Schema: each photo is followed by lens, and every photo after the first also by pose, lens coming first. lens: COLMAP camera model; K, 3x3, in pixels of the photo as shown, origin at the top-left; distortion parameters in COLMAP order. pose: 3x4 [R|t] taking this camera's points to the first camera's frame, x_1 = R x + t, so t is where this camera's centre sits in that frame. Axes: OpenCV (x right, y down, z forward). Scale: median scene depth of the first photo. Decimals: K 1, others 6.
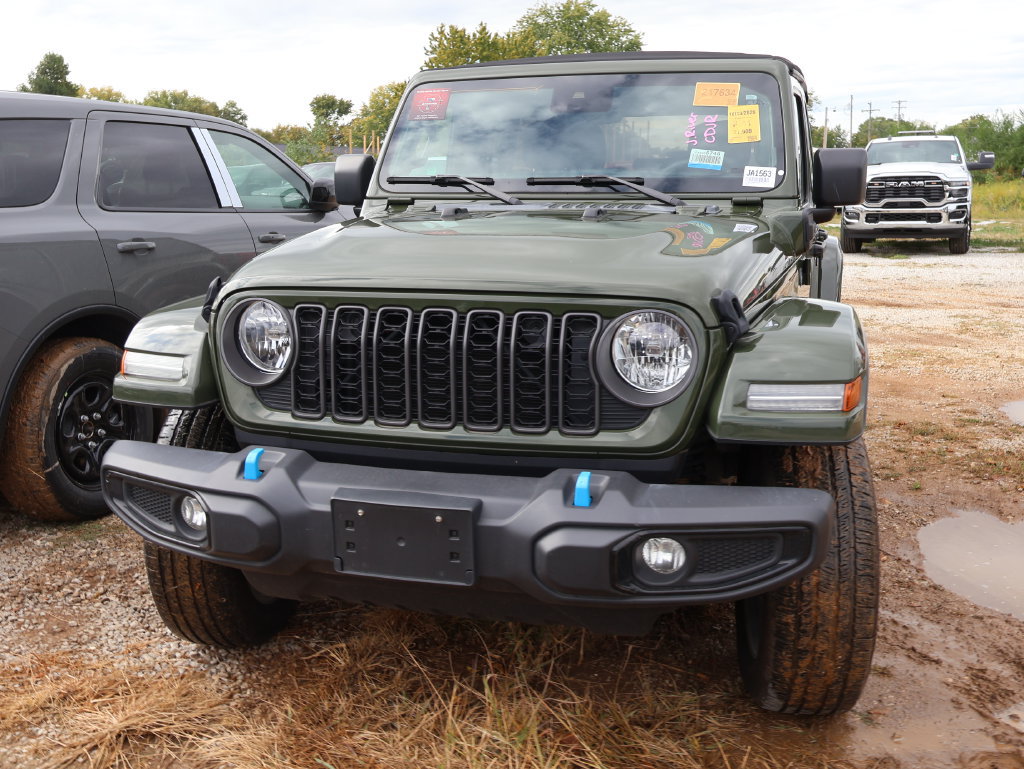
lens RADIAL K [[1078.1, 0, 525.4], [0, 1078.1, 386.2], [0, 0, 1]] dist [0.010896, -0.001479]
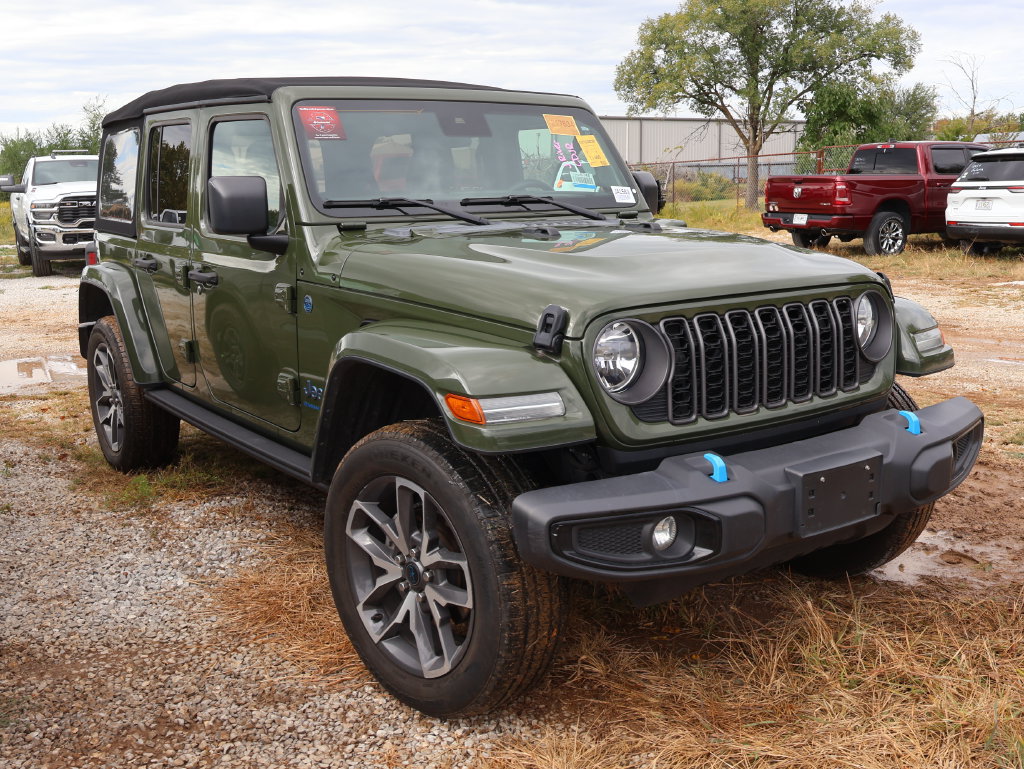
lens RADIAL K [[1091.9, 0, 512.0], [0, 1091.9, 384.5], [0, 0, 1]] dist [0.008229, 0.022370]
pose [[0.618356, -0.148019, 0.771833, -1.080804], [0.163588, 0.984834, 0.057809, -0.094088], [-0.768684, 0.090516, 0.633192, 0.420800]]
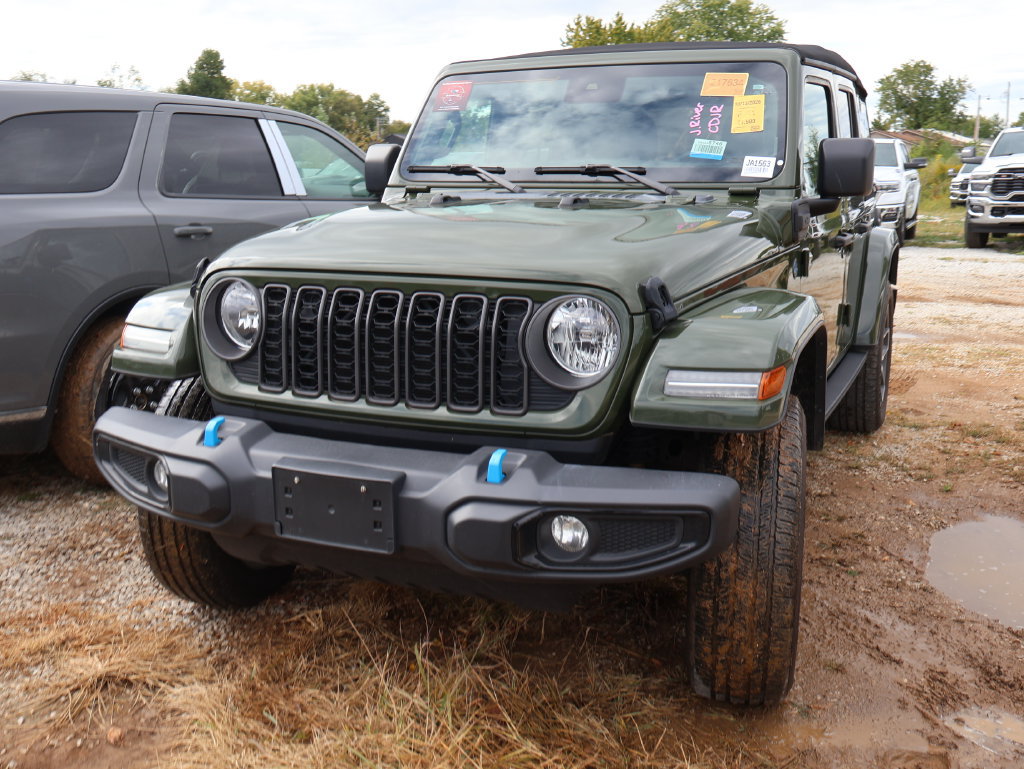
lens RADIAL K [[1091.4, 0, 520.1], [0, 1091.4, 367.3], [0, 0, 1]] dist [0.006374, 0.005382]
pose [[0.990218, 0.027585, -0.136777, 0.179226], [-0.029106, 0.999535, -0.009138, 0.007814], [0.136461, 0.013029, 0.990560, -0.031418]]
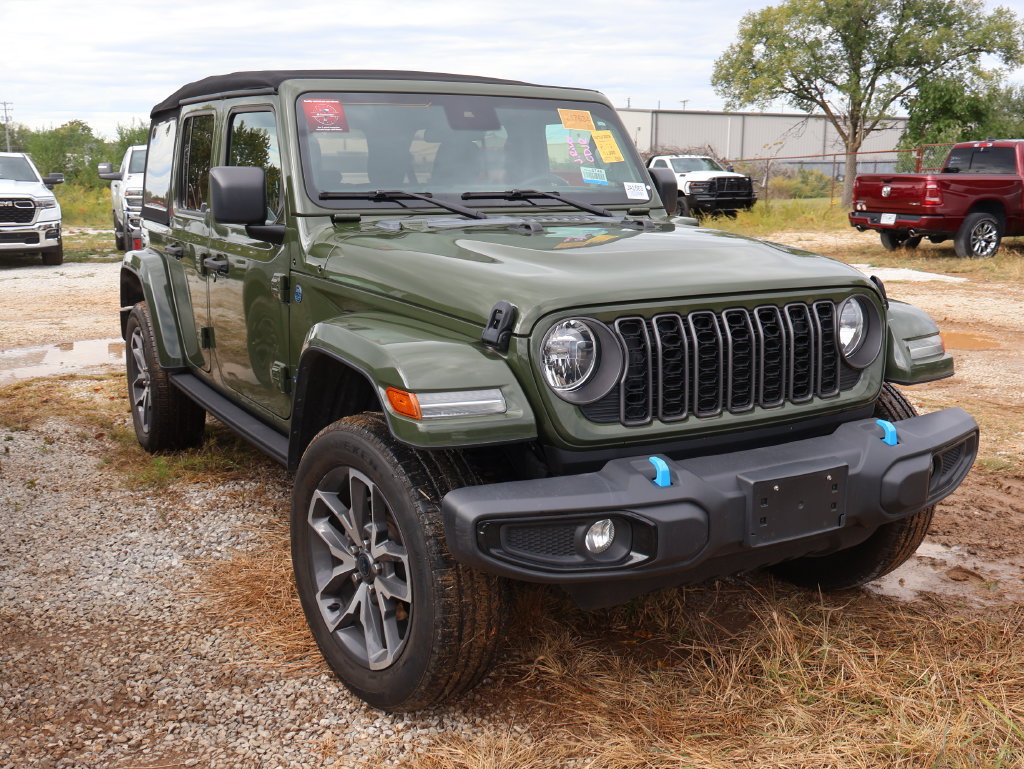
lens RADIAL K [[1088.0, 0, 517.4], [0, 1088.0, 387.1], [0, 0, 1]] dist [0.012195, 0.008059]
pose [[0.689481, -0.133258, 0.711940, -0.975758], [0.136950, 0.989185, 0.052521, -0.074063], [-0.711239, 0.061288, 0.700273, 0.323280]]
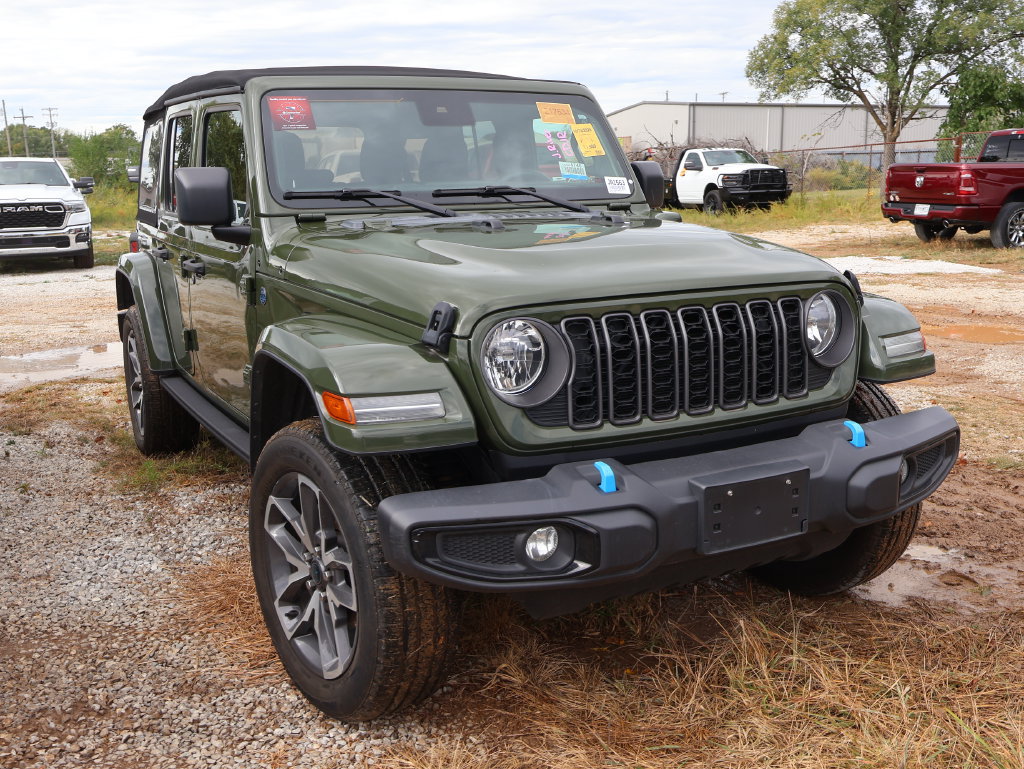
lens RADIAL K [[1088.0, 0, 517.4], [0, 1088.0, 387.1], [0, 0, 1]] dist [0.012195, 0.008059]
pose [[0.717669, -0.141678, 0.681820, -0.893126], [0.147662, 0.987782, 0.049829, -0.065840], [-0.680549, 0.064917, 0.729821, 0.279662]]
